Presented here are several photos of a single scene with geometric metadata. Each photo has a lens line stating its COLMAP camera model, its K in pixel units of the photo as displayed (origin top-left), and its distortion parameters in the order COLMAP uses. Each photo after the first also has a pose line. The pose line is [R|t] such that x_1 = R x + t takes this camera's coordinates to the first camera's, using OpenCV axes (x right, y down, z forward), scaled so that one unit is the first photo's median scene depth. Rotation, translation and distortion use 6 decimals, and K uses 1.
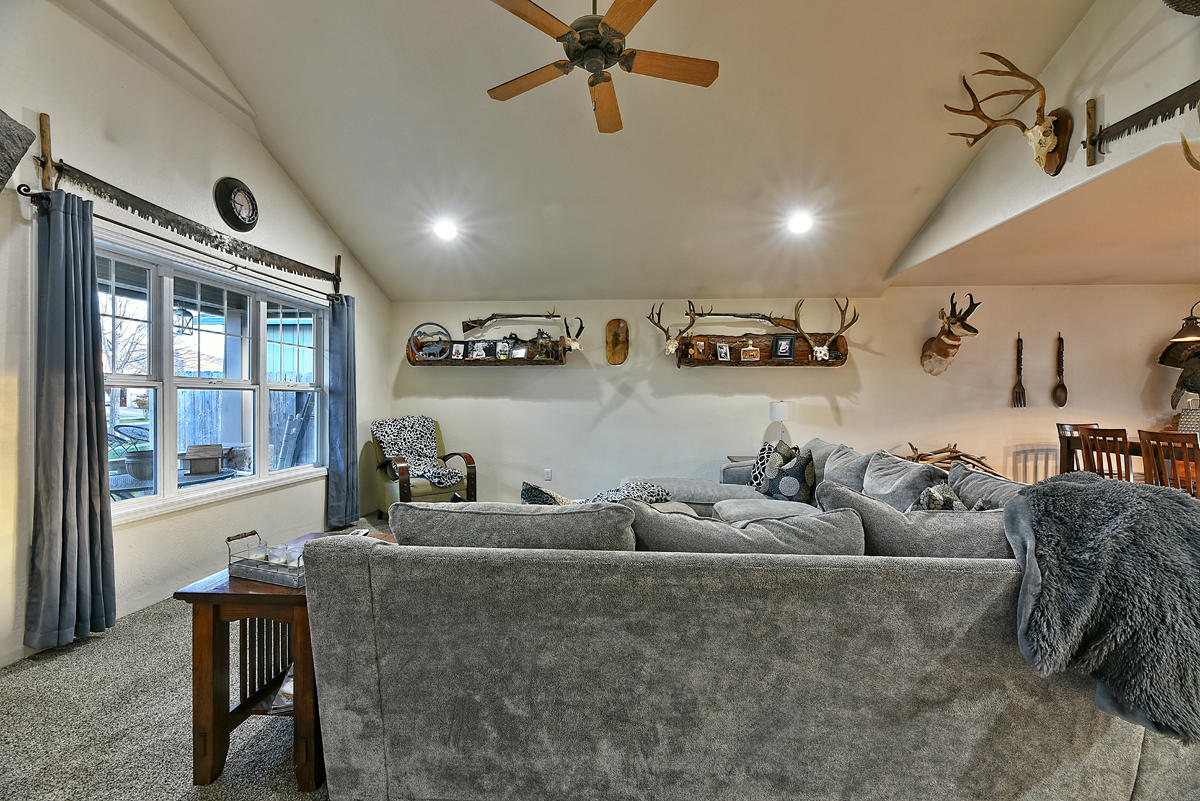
lens RADIAL K [[484.6, 0, 601.2], [0, 484.6, 403.3], [0, 0, 1]] dist [0.002230, -0.002822]
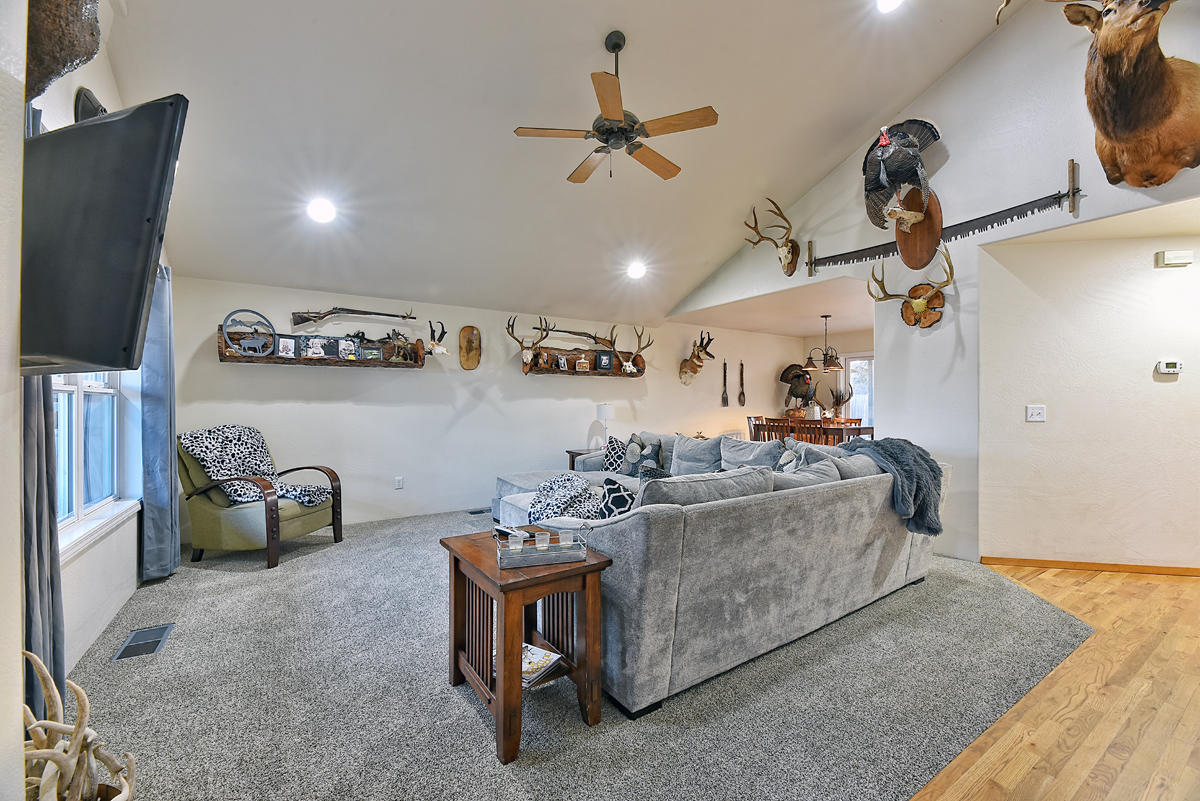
lens RADIAL K [[484.6, 0, 601.0], [0, 484.6, 403.0], [0, 0, 1]] dist [0.002230, -0.002822]
pose [[0.796802, -0.005596, 0.604215, -0.395282], [0.009855, 0.999944, -0.003736, -0.002126], [-0.604160, 0.008931, 0.796813, 0.001019]]
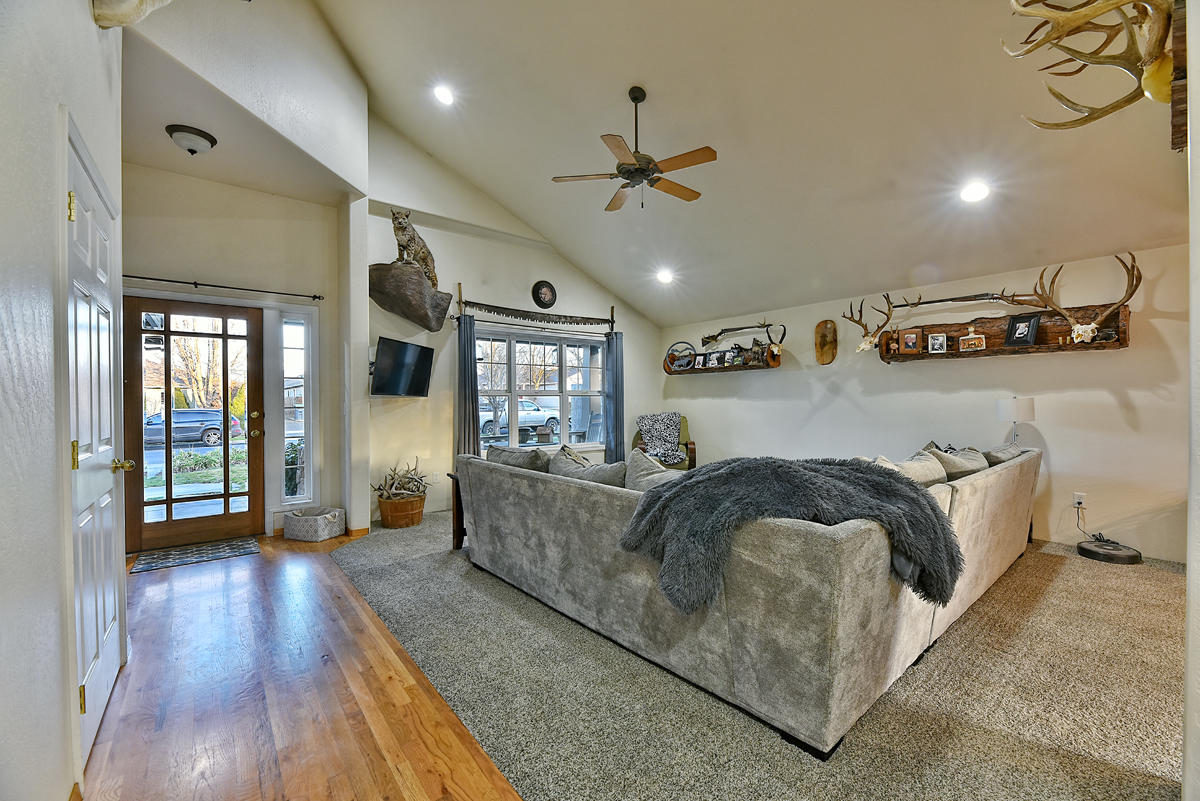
lens RADIAL K [[484.6, 0, 600.8], [0, 484.6, 402.6], [0, 0, 1]] dist [0.002230, -0.002822]
pose [[0.686668, -0.007330, -0.726934, 0.481532], [0.004345, 0.999973, -0.005980, 0.006123], [0.726958, 0.000948, 0.686681, -0.064638]]
